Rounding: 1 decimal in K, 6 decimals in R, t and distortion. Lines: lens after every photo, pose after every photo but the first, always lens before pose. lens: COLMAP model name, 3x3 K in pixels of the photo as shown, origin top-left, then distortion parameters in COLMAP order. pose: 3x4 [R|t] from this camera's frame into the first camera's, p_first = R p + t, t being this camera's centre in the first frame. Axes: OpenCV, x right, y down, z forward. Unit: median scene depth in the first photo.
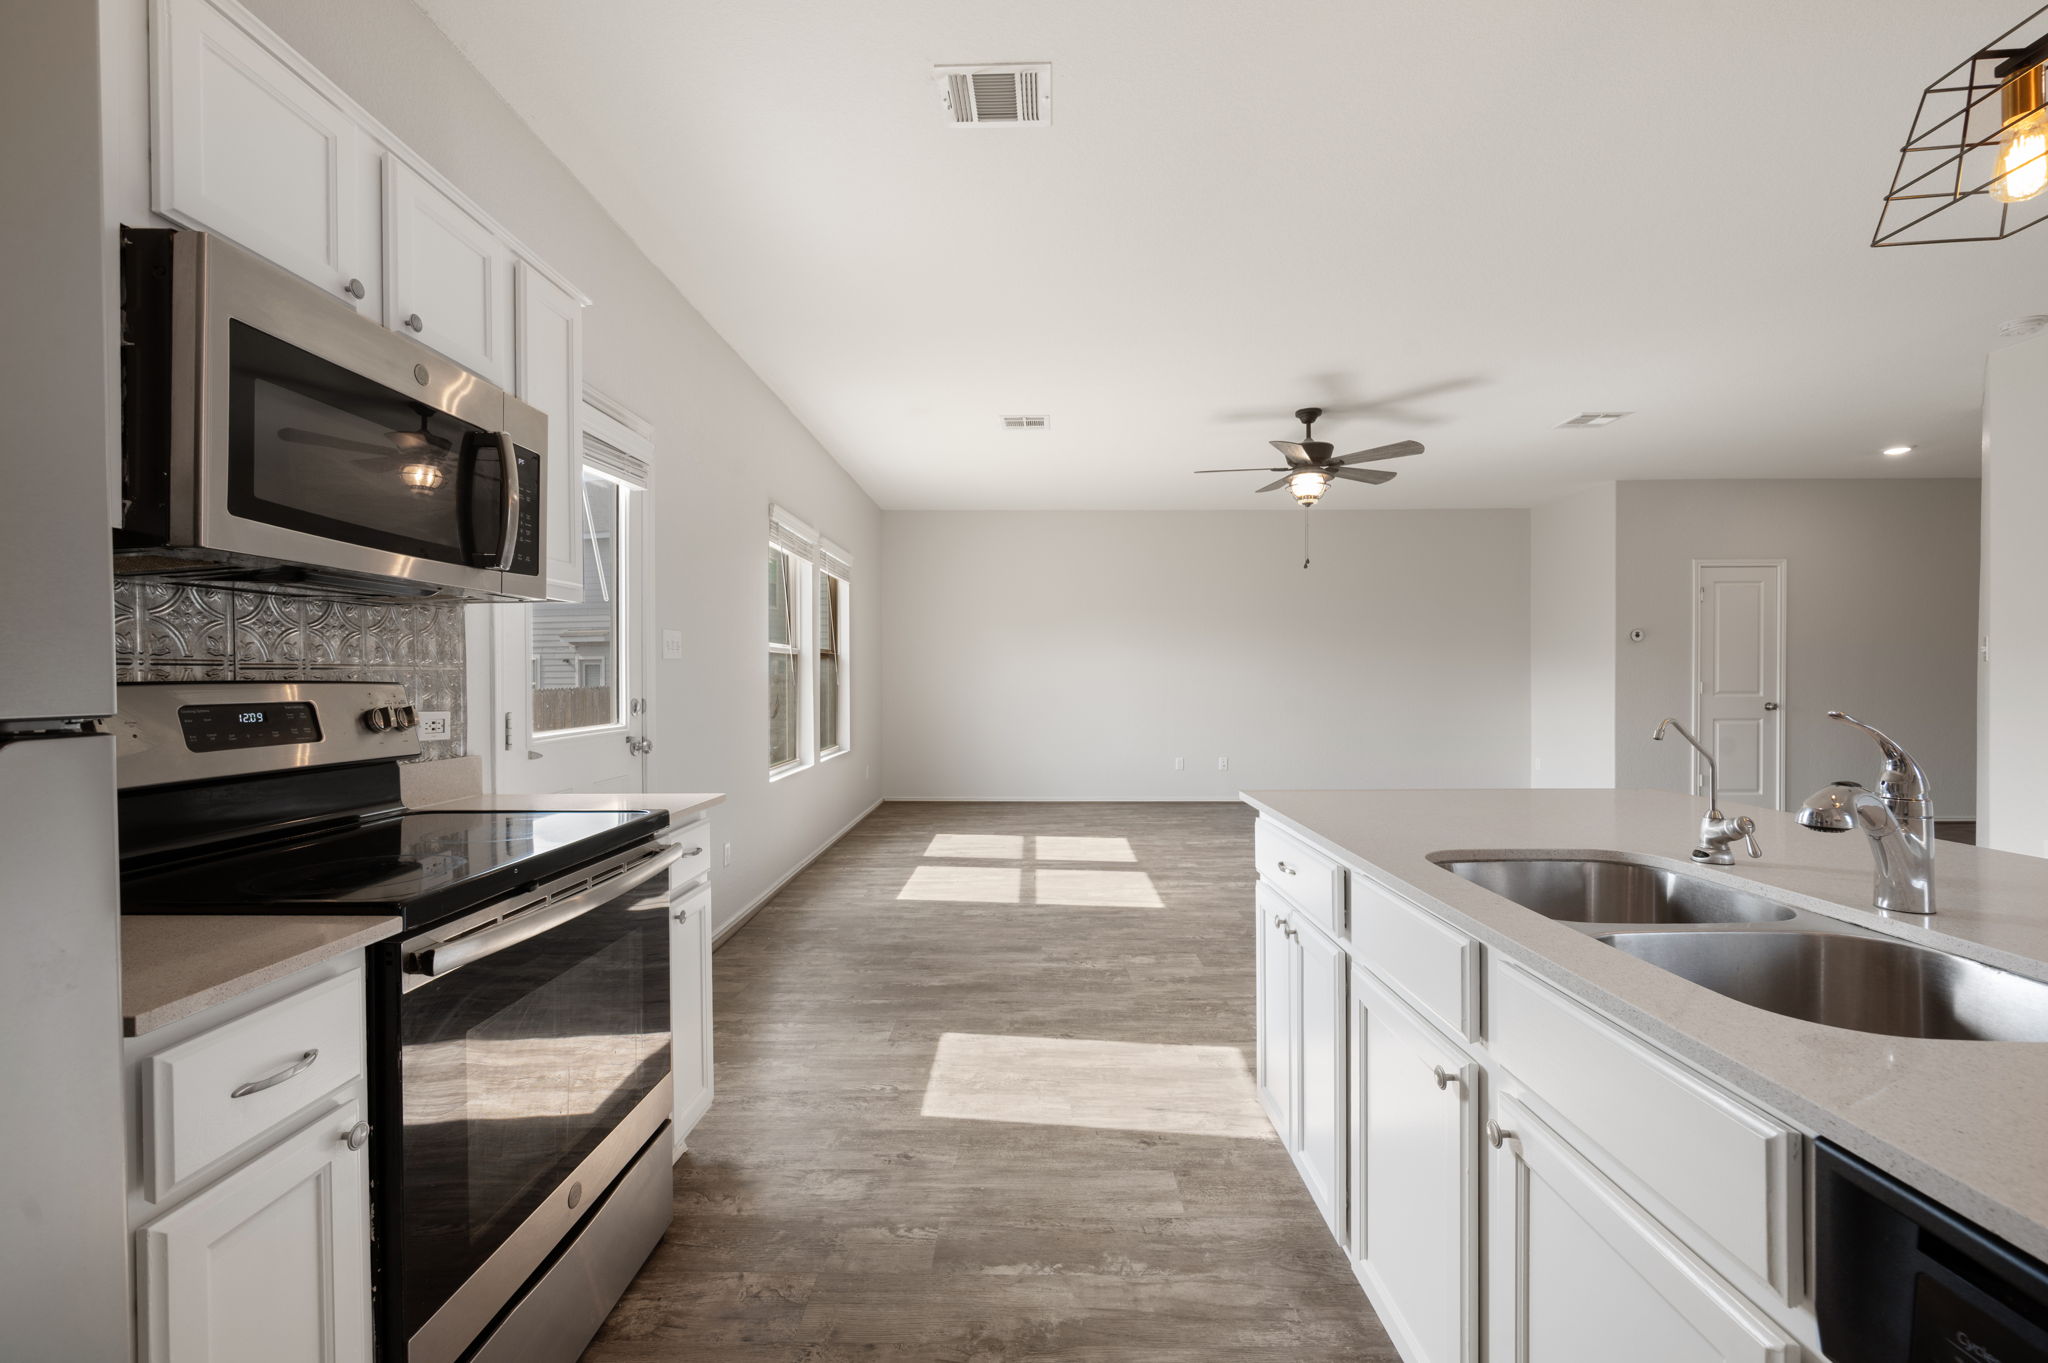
lens RADIAL K [[838.2, 0, 1026.3], [0, 838.2, 683.3], [0, 0, 1]] dist [0.001166, -0.000338]
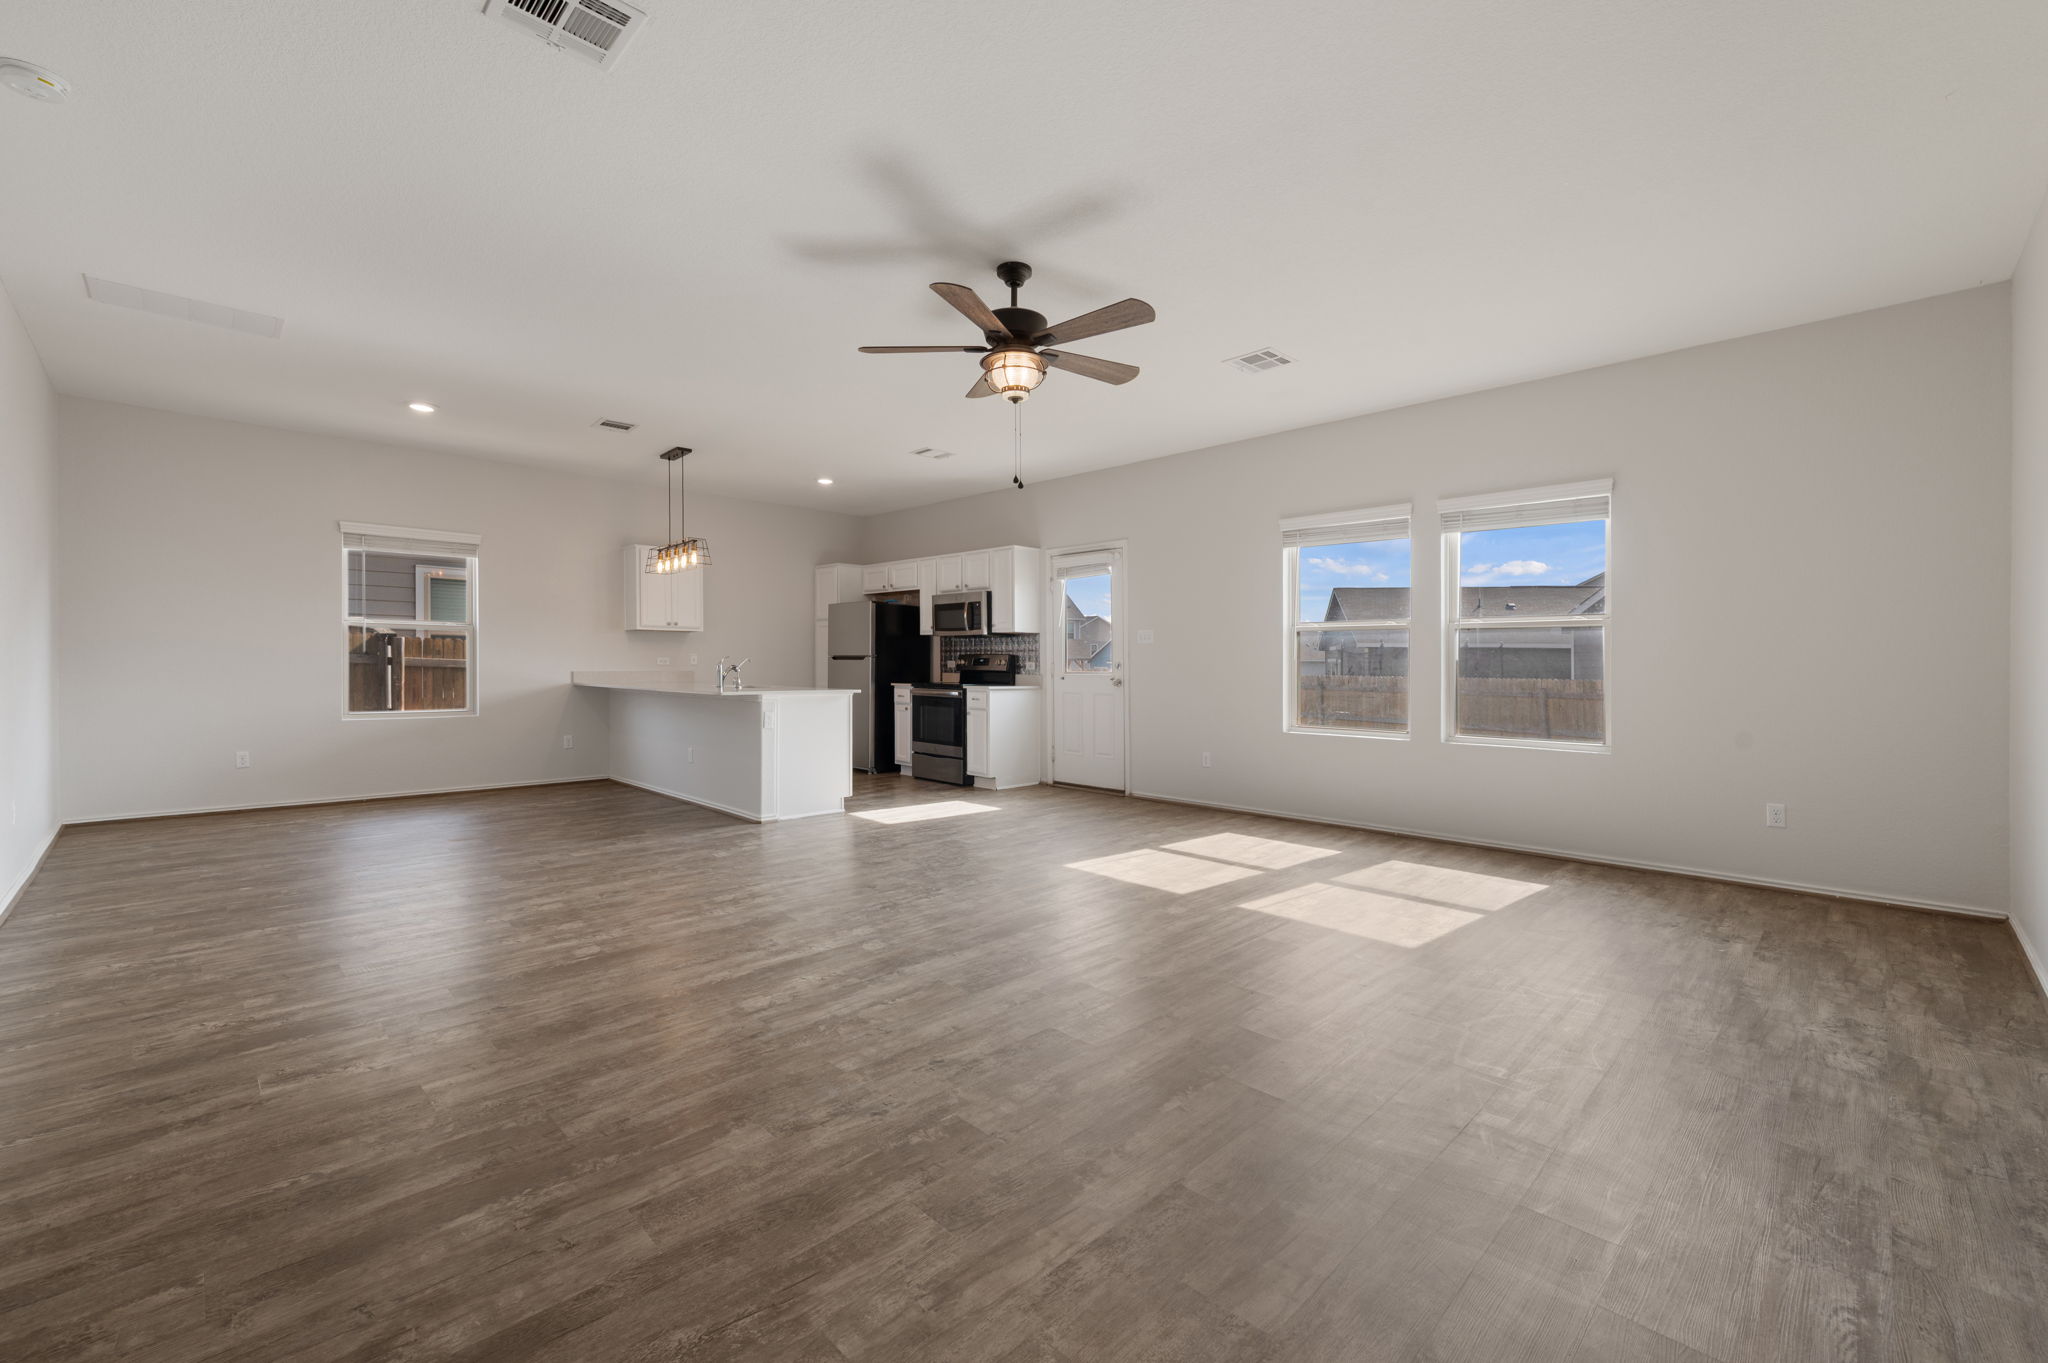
lens RADIAL K [[838.2, 0, 1026.3], [0, 838.2, 683.3], [0, 0, 1]] dist [0.001166, -0.000338]
pose [[-0.699945, 0.014340, -0.714052, 1.679040], [-0.010019, 0.999503, 0.029894, 0.013261], [0.714126, 0.028078, -0.699454, 3.003784]]
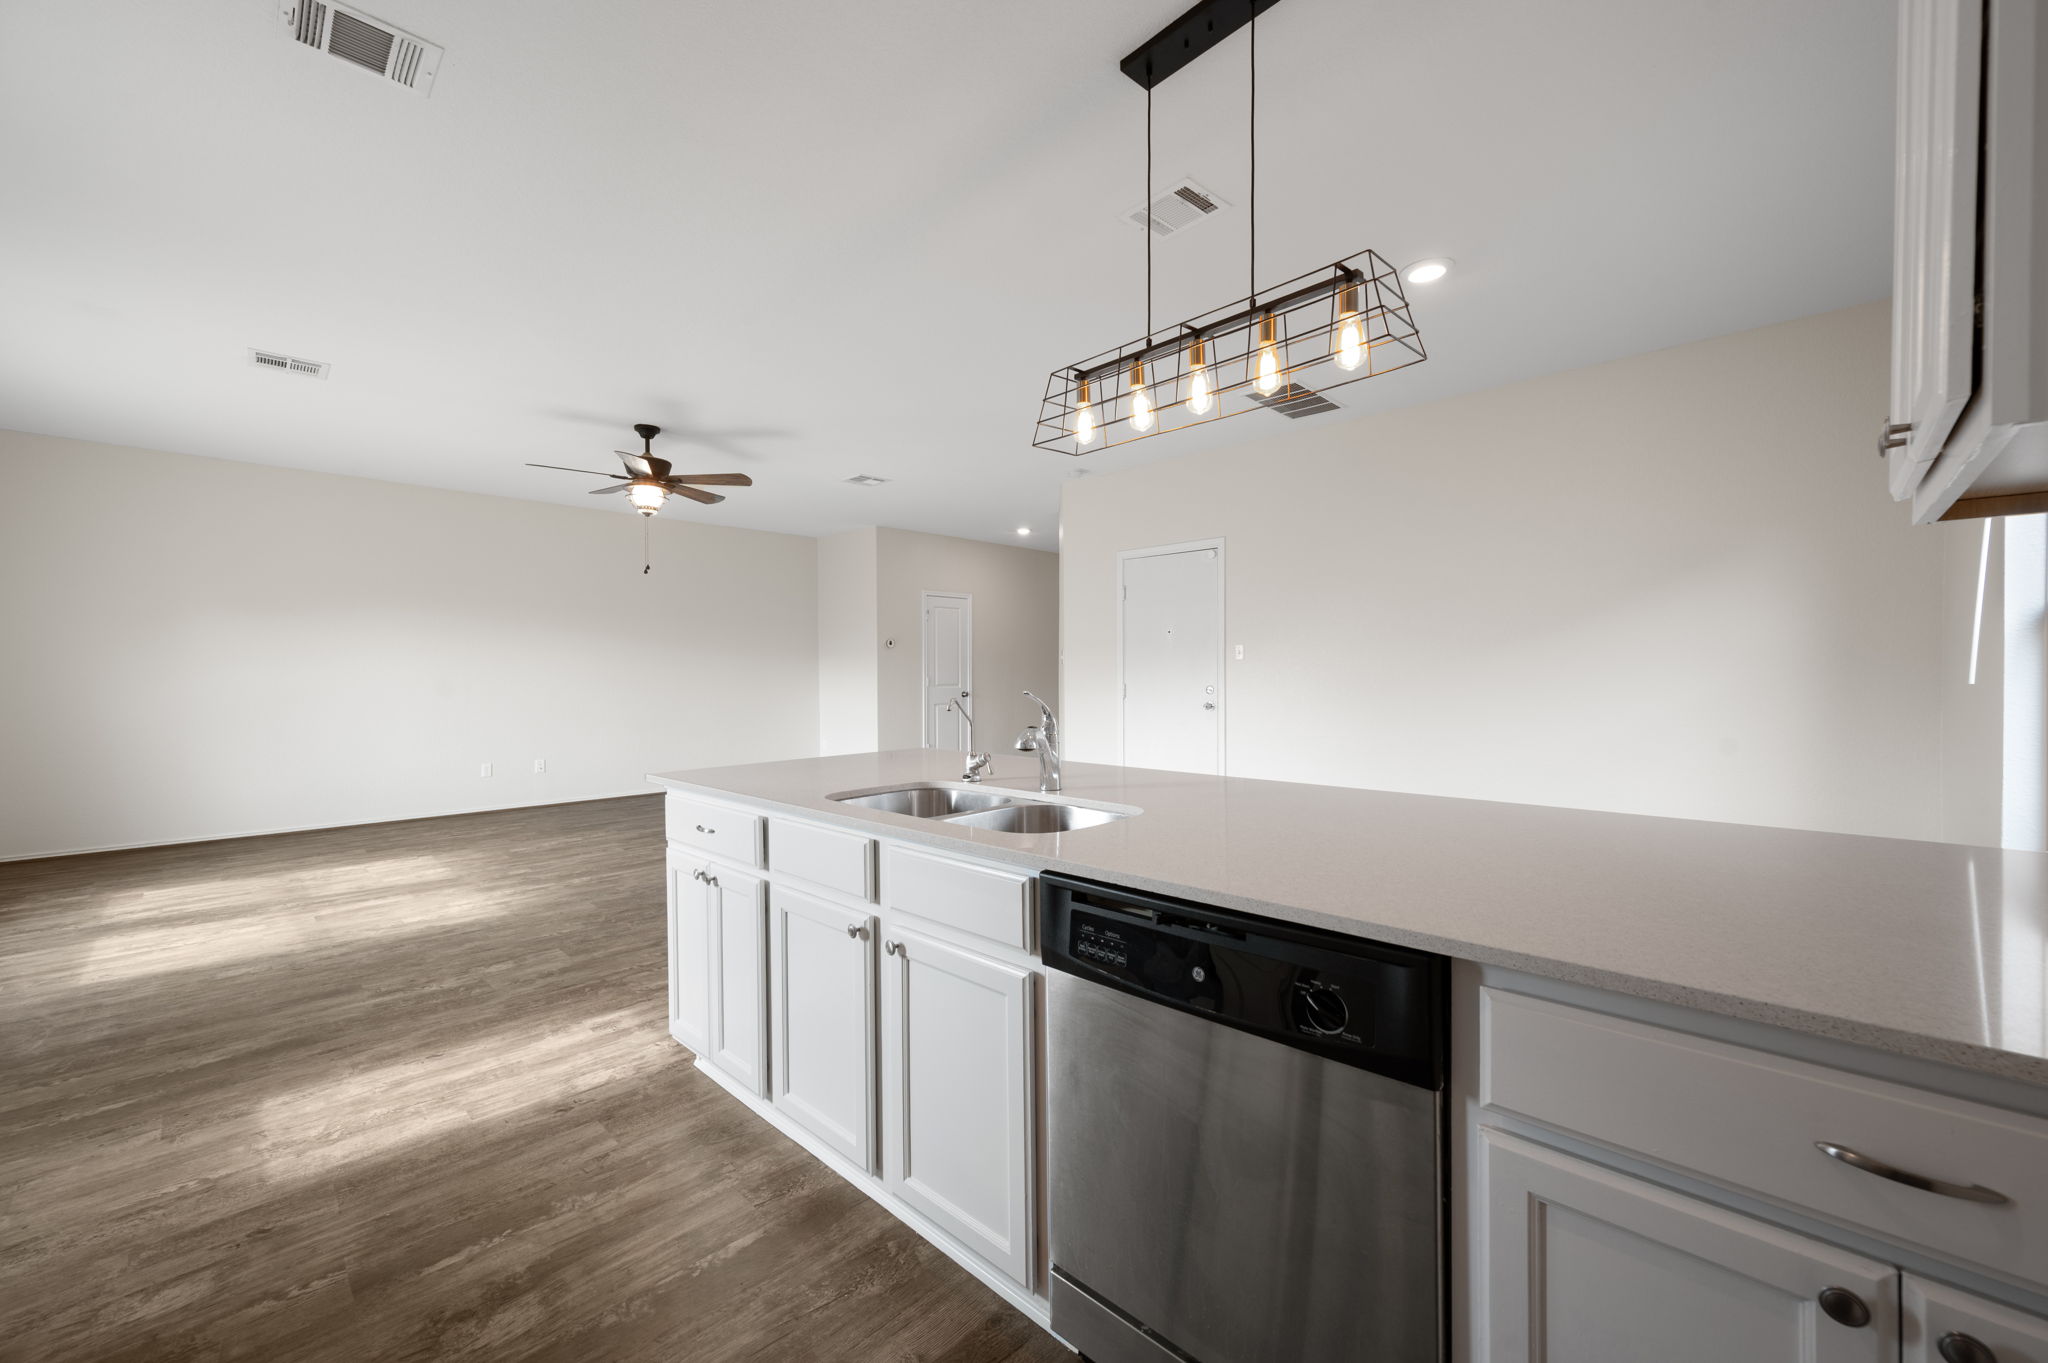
lens RADIAL K [[807.4, 0, 1025.1], [0, 807.4, 683.5], [0, 0, 1]] dist [-0.002712, -0.000314]
pose [[0.687616, -0.011355, 0.725986, -0.167594], [0.009171, 0.999934, 0.006954, 0.000882], [-0.726017, 0.001876, 0.687675, -0.120591]]
